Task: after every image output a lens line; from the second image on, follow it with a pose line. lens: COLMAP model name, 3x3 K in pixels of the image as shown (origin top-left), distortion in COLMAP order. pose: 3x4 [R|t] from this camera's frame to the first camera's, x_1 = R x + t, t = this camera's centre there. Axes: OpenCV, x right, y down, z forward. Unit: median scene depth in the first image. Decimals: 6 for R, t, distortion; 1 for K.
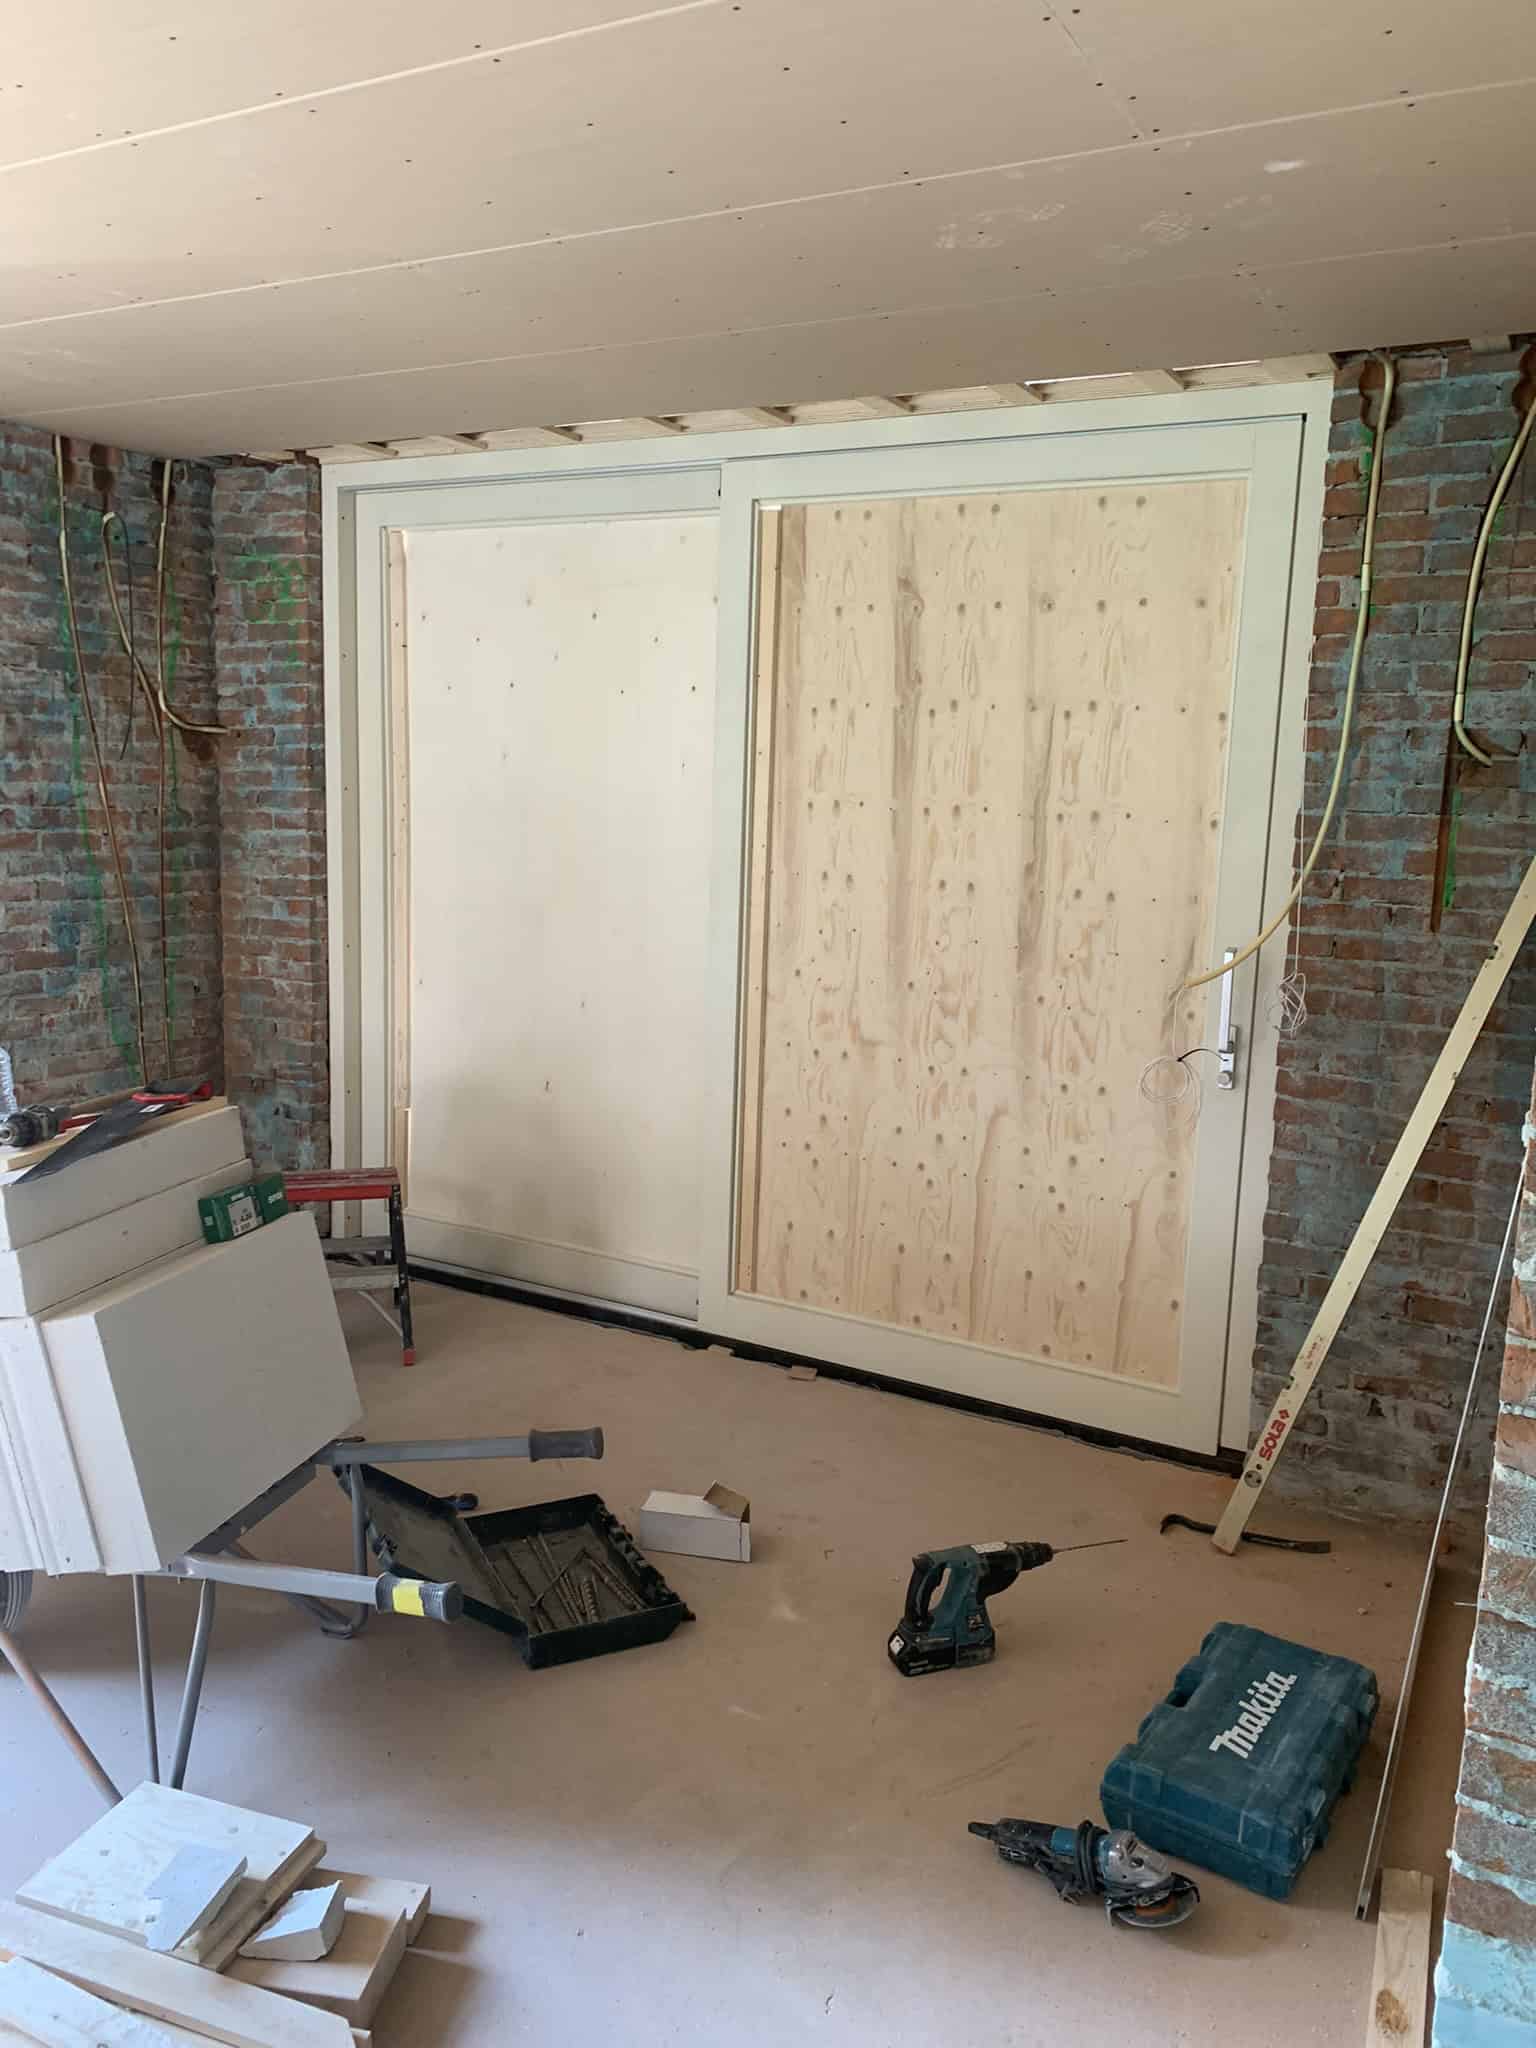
lens RADIAL K [[1554.4, 0, 796.8], [0, 1554.4, 1019.8], [0, 0, 1]] dist [0.075277, -0.104878]
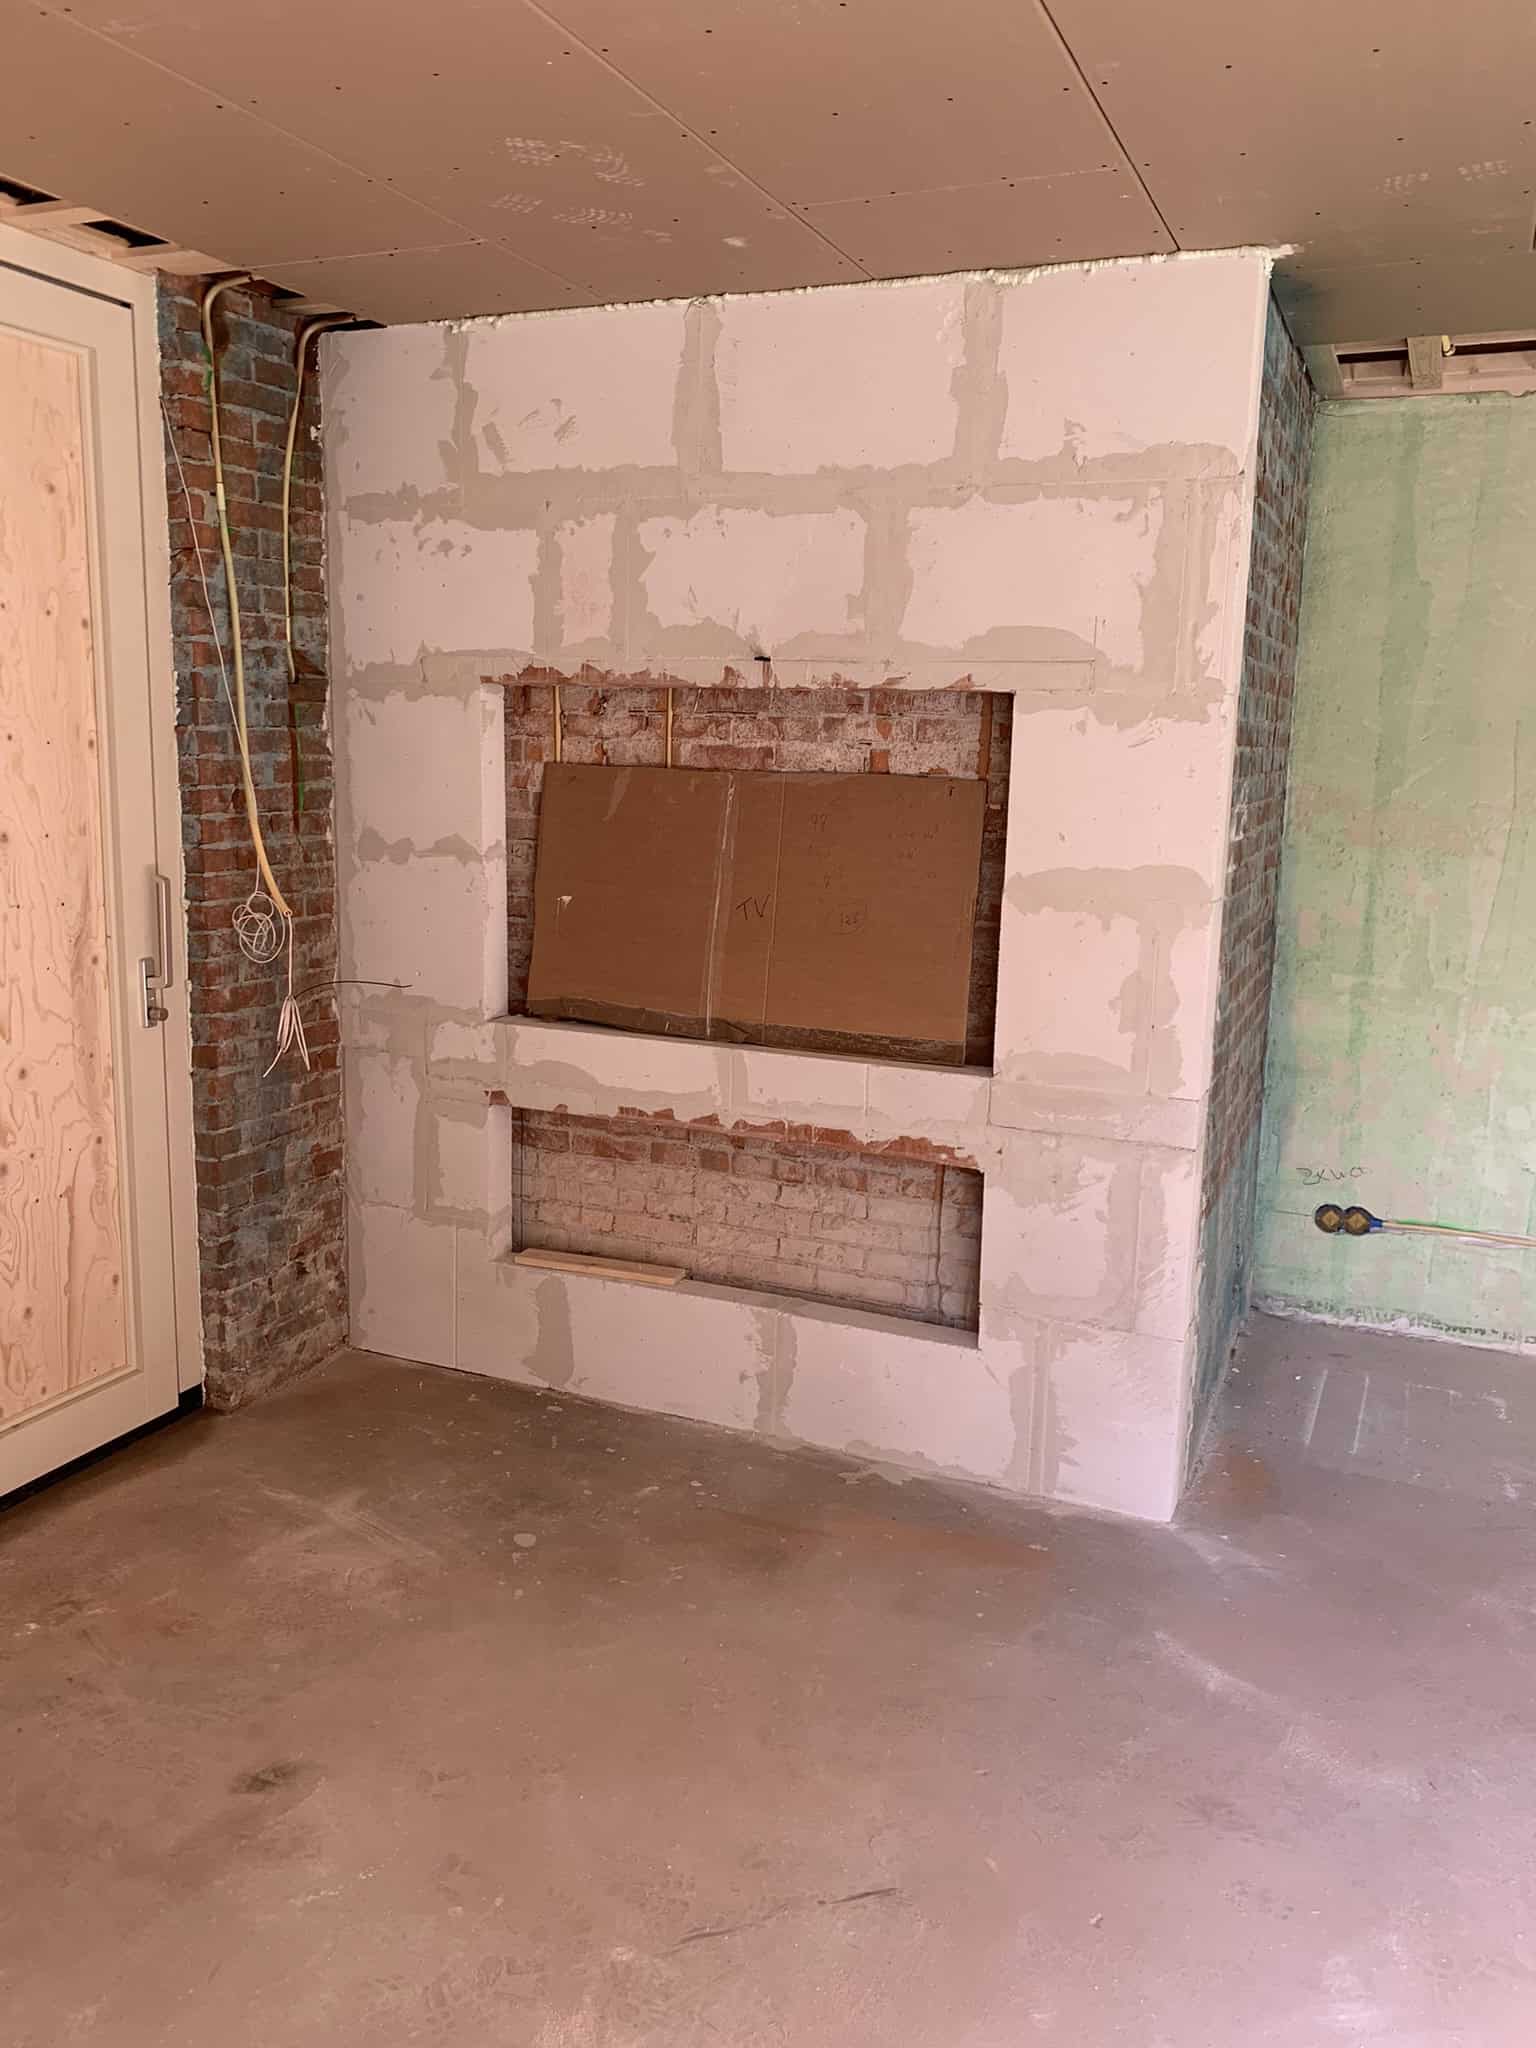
lens RADIAL K [[1553.8, 0, 768.0], [0, 1553.8, 1024.0], [0, 0, 1]] dist [-0.001170, -0.001378]
pose [[-0.081776, -0.216176, 0.972924, -0.725596], [0.133464, 0.965026, 0.225639, -0.129769], [-0.987674, 0.148303, -0.050064, 0.746629]]
